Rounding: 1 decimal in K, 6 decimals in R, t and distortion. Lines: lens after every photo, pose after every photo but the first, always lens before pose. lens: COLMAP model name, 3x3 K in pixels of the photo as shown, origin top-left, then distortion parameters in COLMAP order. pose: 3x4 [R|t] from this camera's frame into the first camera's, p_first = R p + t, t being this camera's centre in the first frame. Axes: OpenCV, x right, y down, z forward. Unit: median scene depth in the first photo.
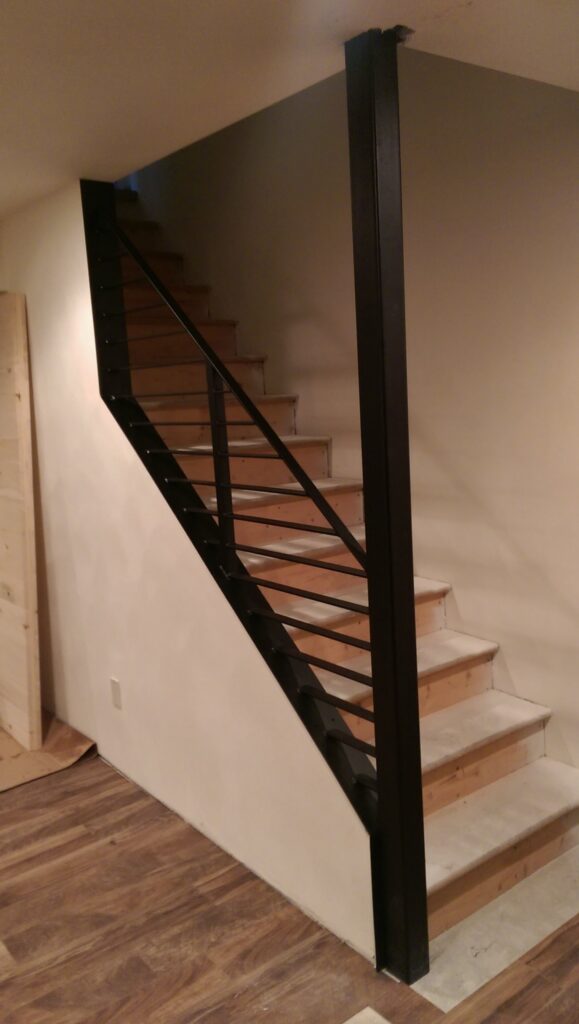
lens RADIAL K [[820.2, 0, 289.5], [0, 820.2, 512.0], [0, 0, 1]] dist [0.007237, -0.037034]
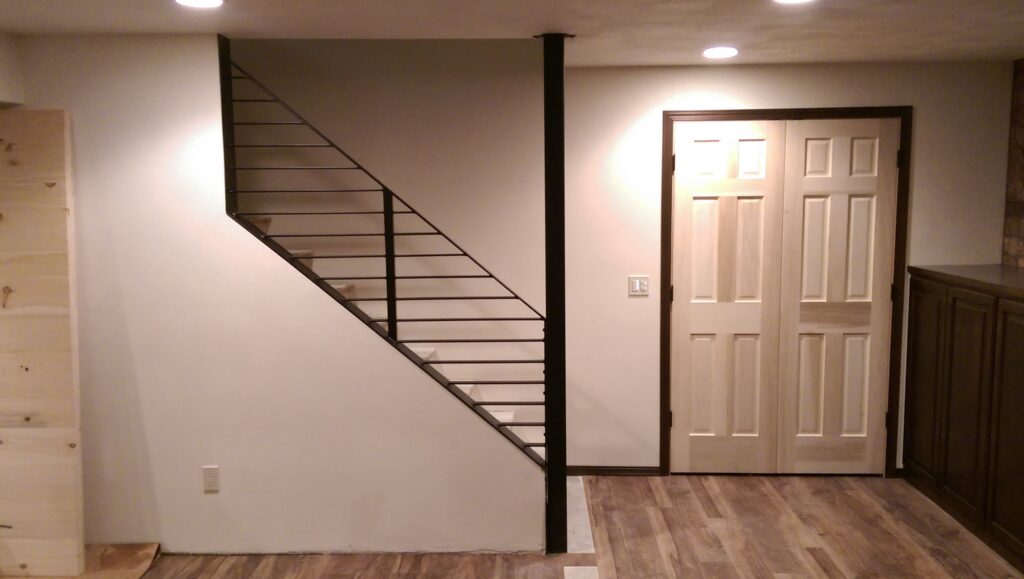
lens RADIAL K [[820.2, 0, 514.6], [0, 820.2, 283.3], [0, 0, 1]] dist [0.007237, -0.037034]
pose [[0.620532, -0.033978, 0.783444, -1.058031], [0.099297, 0.994424, -0.035520, 0.047531], [-0.777869, 0.099835, 0.620446, -0.047118]]
